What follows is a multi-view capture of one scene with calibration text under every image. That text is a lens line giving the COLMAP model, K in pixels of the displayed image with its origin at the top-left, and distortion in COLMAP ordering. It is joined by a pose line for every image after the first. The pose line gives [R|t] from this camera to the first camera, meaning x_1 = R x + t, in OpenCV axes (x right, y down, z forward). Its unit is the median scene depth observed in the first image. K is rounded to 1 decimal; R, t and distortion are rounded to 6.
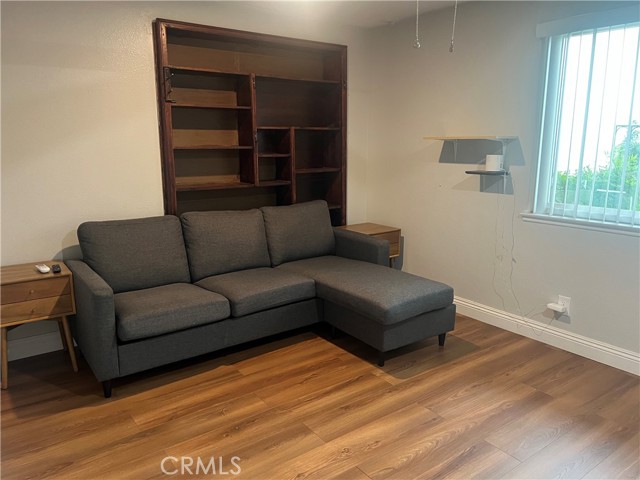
lens RADIAL K [[481.5, 0, 319.8], [0, 481.5, 239.8], [0, 0, 1]] dist [0.038791, -0.047766]
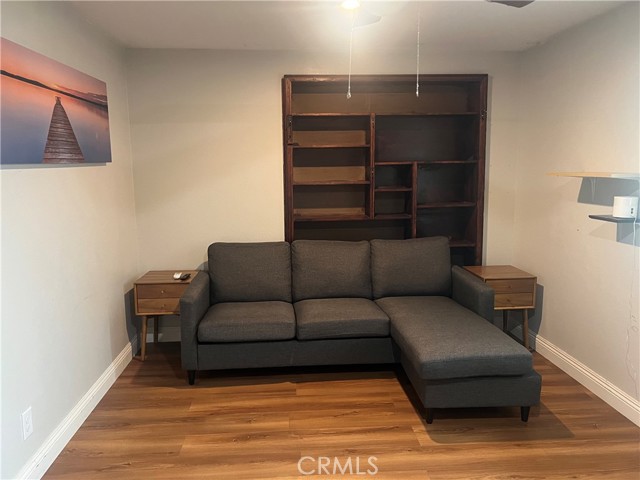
lens RADIAL K [[481.5, 0, 315.4], [0, 481.5, 236.3], [0, 0, 1]] dist [0.038791, -0.047766]
pose [[0.840560, 0.070046, -0.537170, 0.385908], [-0.097570, 0.994964, -0.022934, -0.046553], [0.532859, 0.071689, 0.843162, 0.075415]]
